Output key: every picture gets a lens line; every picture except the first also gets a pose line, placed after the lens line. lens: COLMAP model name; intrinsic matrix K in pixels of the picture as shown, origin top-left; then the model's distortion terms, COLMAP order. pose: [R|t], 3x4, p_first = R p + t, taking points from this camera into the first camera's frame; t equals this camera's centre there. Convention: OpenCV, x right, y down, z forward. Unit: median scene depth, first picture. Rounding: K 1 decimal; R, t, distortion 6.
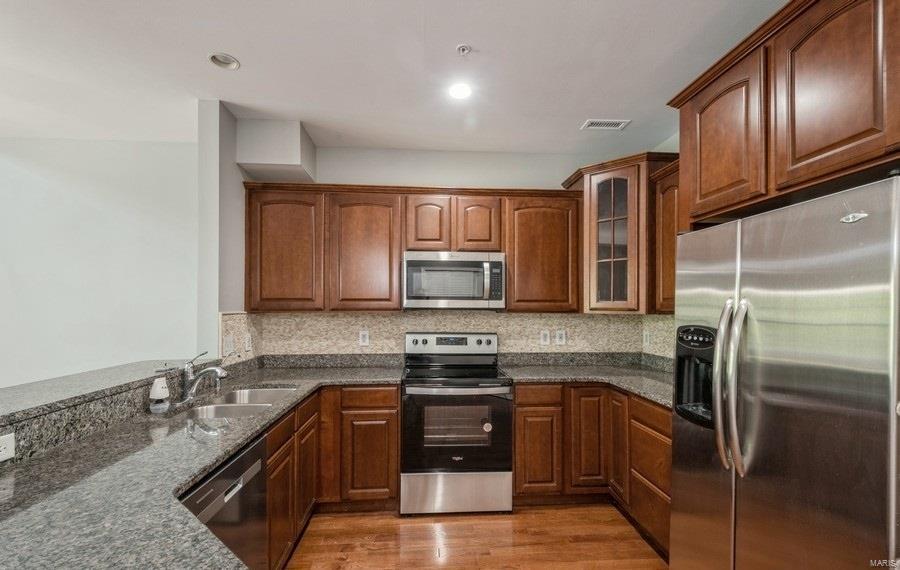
lens RADIAL K [[394.4, 0, 448.2], [0, 394.4, 308.5], [0, 0, 1]] dist [0.000992, 0.000103]
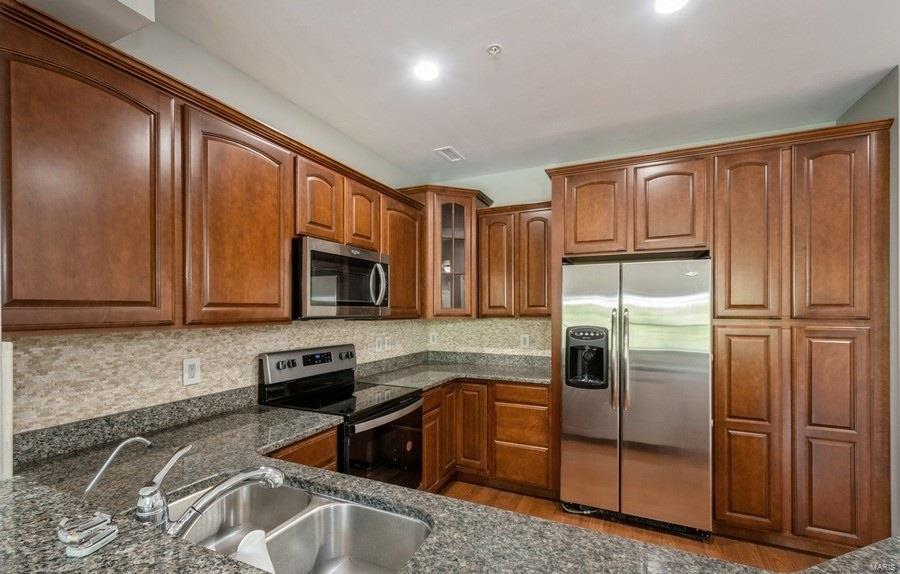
lens RADIAL K [[395.1, 0, 449.8], [0, 395.1, 314.7], [0, 0, 1]] dist [0.000499, 0.000052]
pose [[0.478050, -0.014660, 0.878210, -0.552995], [0.003914, 0.999886, 0.014560, -0.014495], [-0.878324, -0.003523, 0.478053, 0.402812]]
